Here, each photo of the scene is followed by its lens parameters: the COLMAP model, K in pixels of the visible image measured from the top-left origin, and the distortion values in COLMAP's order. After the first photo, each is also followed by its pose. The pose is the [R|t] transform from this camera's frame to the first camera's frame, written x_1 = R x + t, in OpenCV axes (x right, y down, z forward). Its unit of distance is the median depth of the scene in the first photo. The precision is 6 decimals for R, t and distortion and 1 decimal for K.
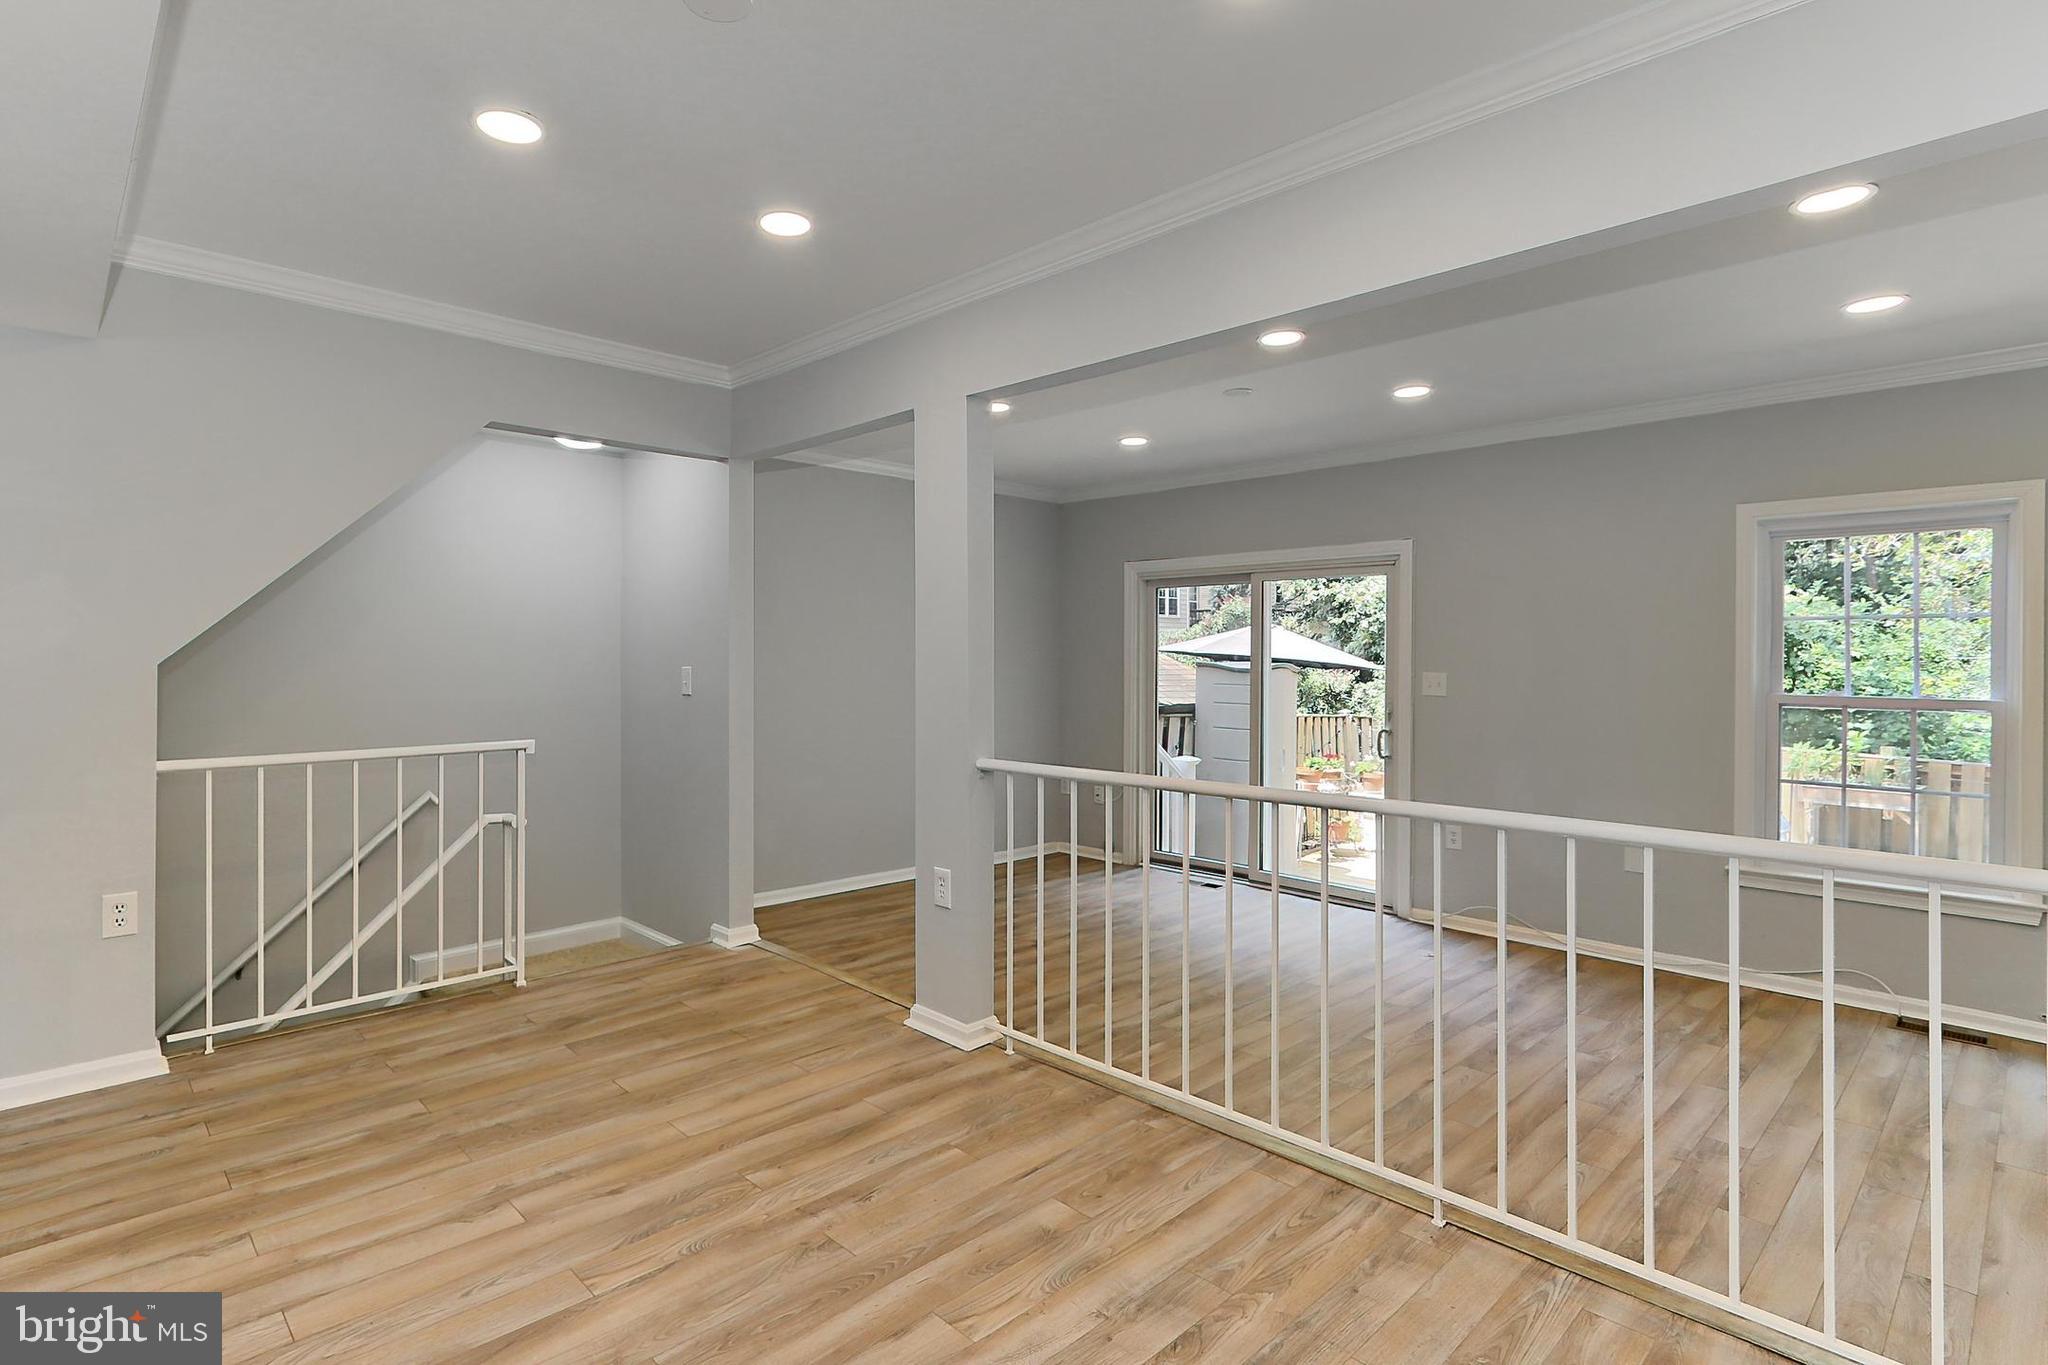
lens RADIAL K [[991.6, 0, 1024.3], [0, 991.6, 674.5], [0, 0, 1]] dist [-0.002019, -0.000130]
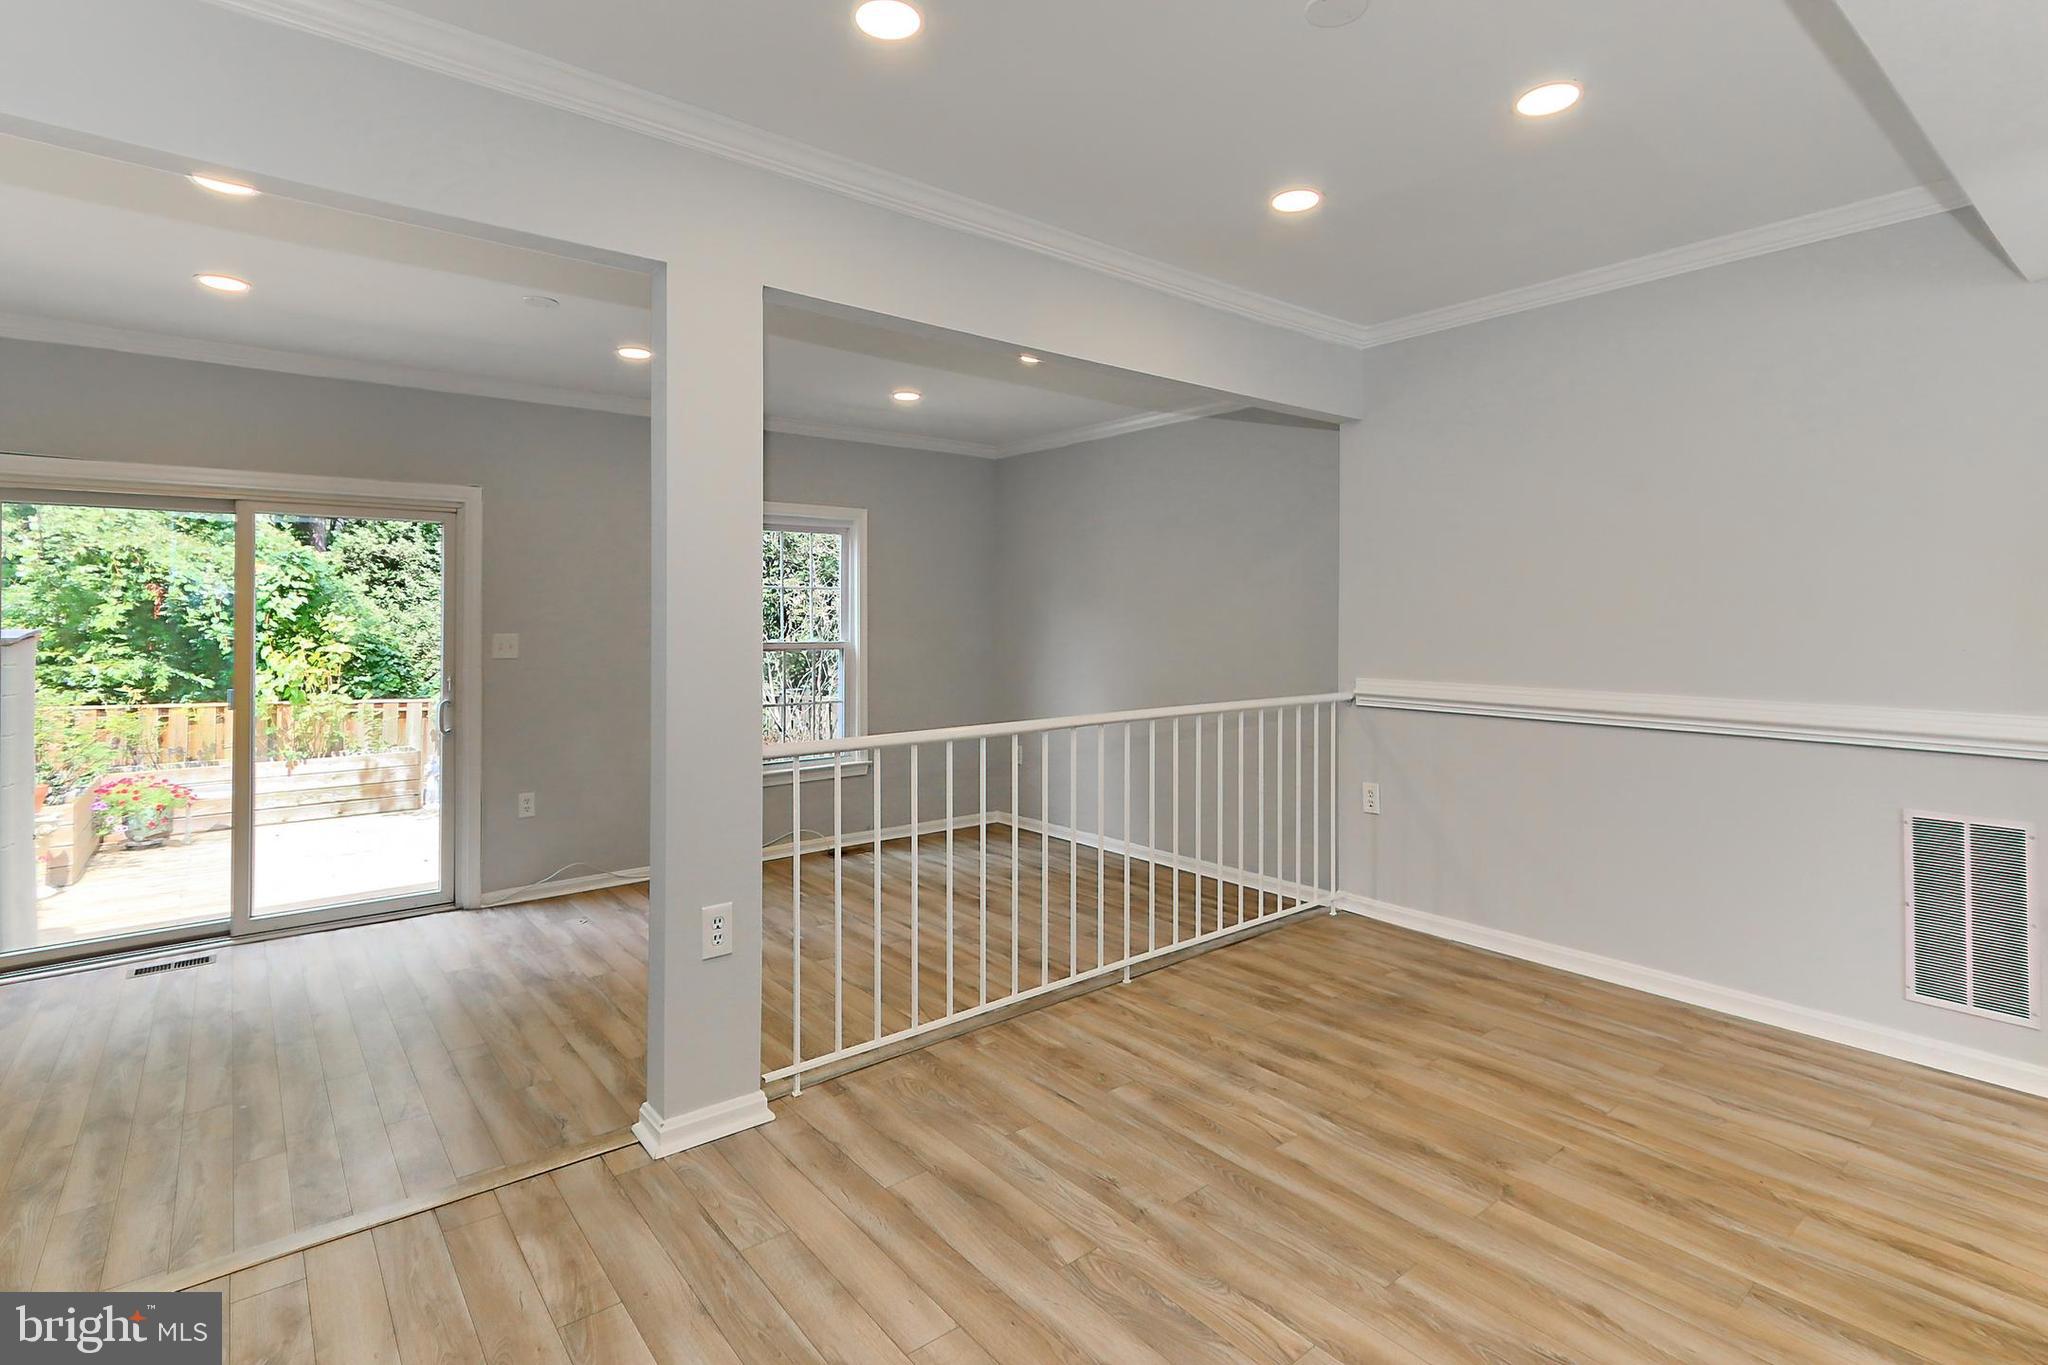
lens RADIAL K [[1019.0, 0, 1028.3], [0, 1019.0, 611.0], [0, 0, 1]] dist [-0.002924, -0.000118]
pose [[0.089568, -0.001161, 0.995980, -1.061022], [0.025412, 0.999676, -0.001120, -0.019273], [-0.995656, 0.025411, 0.089568, 0.908319]]
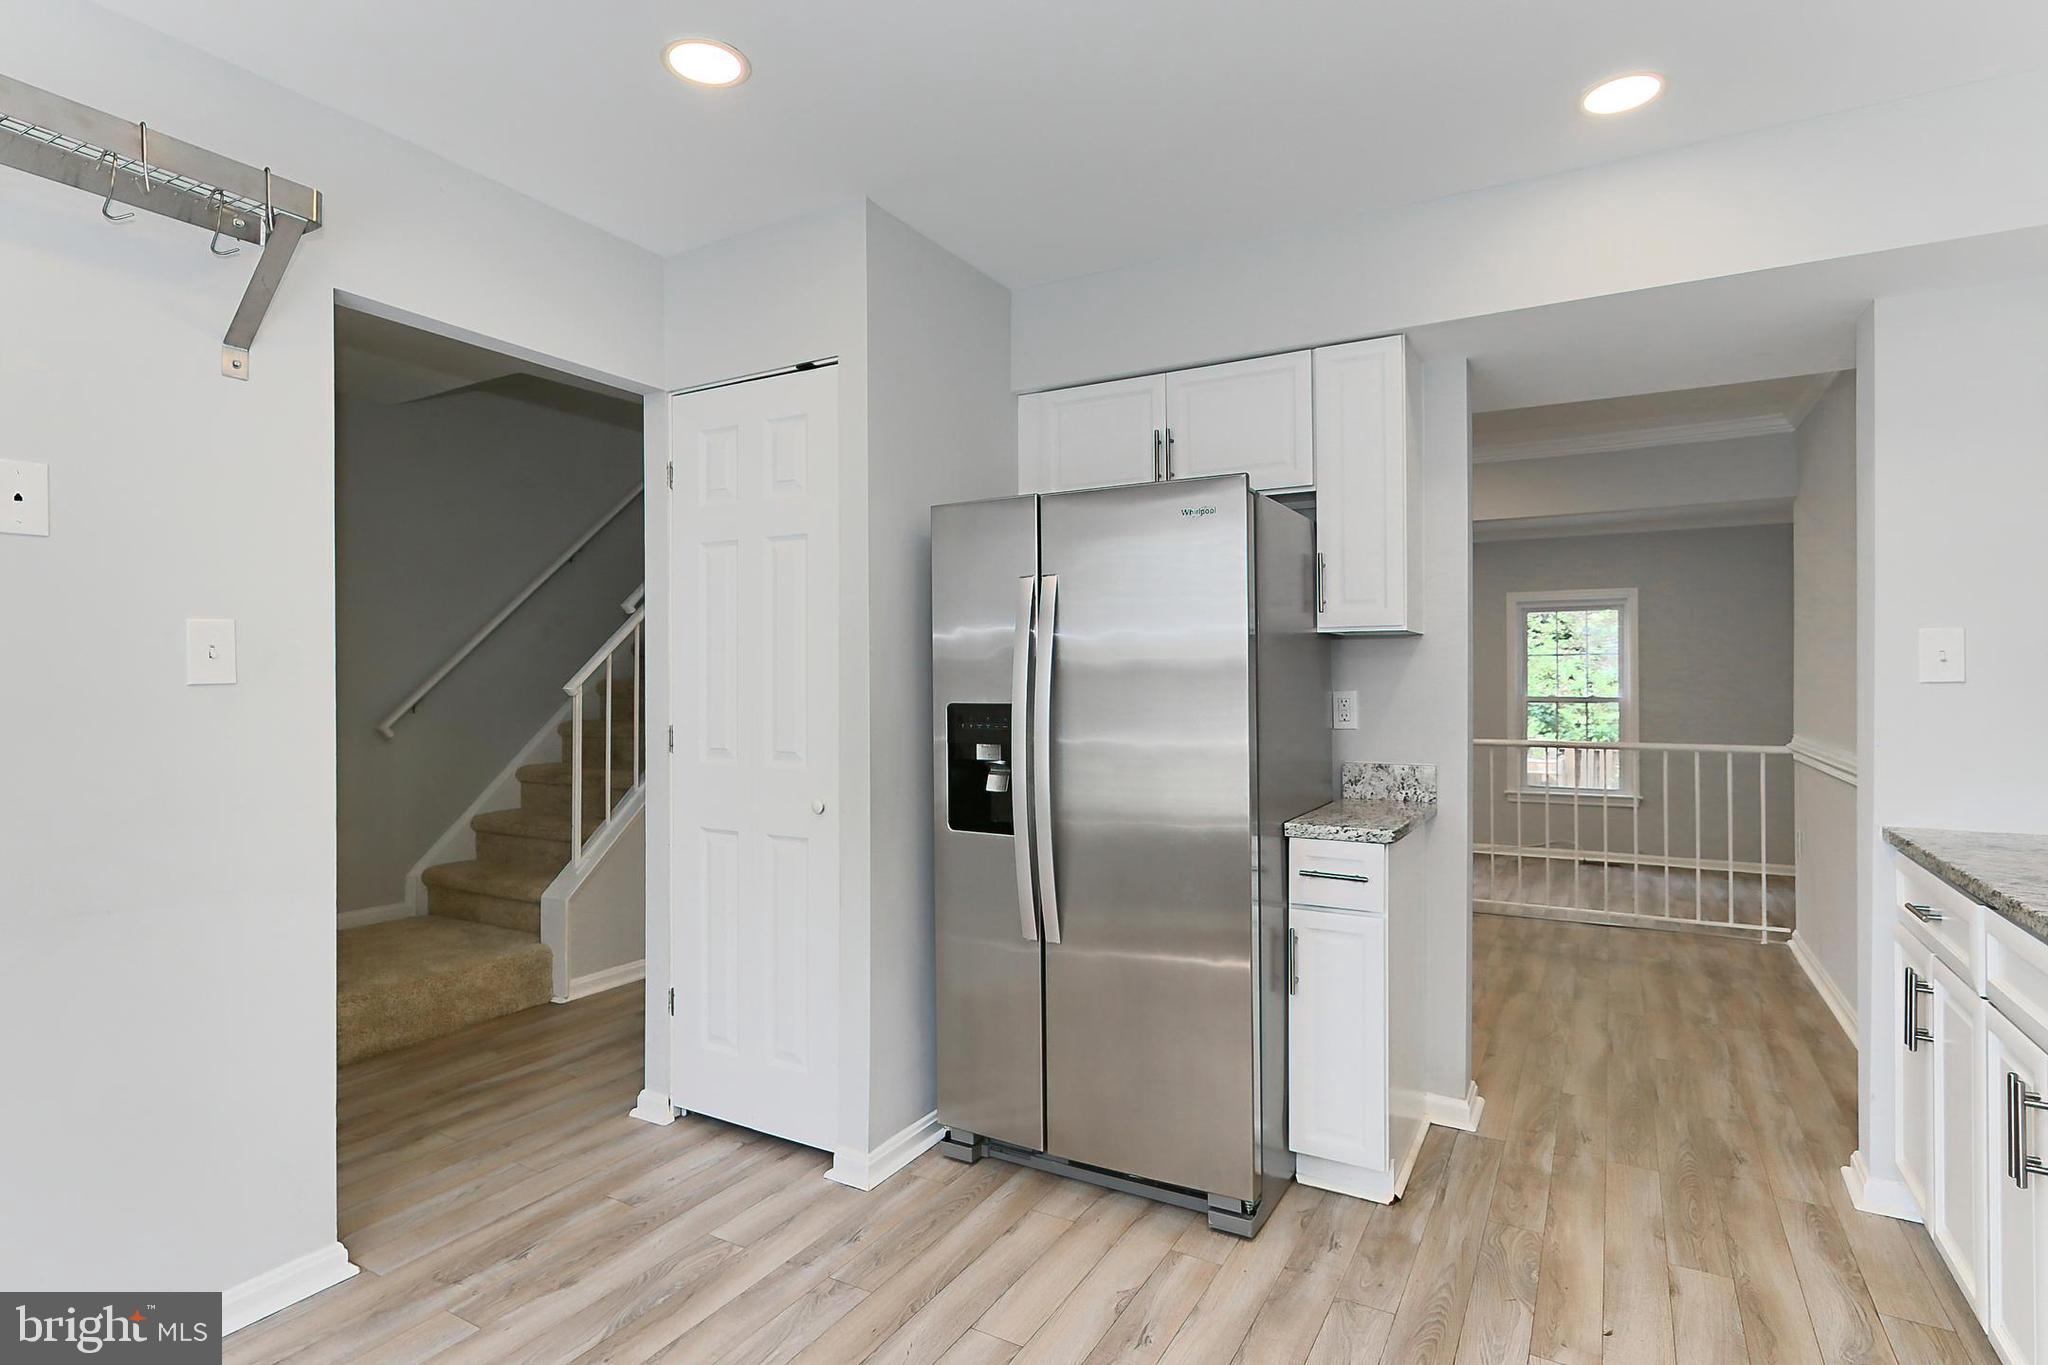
lens RADIAL K [[991.6, 0, 1024.3], [0, 991.6, 674.5], [0, 0, 1]] dist [-0.002019, -0.000130]
pose [[0.961900, -0.007617, 0.273294, -1.146487], [0.016049, 0.999461, -0.028629, 0.031580], [-0.272929, 0.031924, 0.961504, -0.944771]]
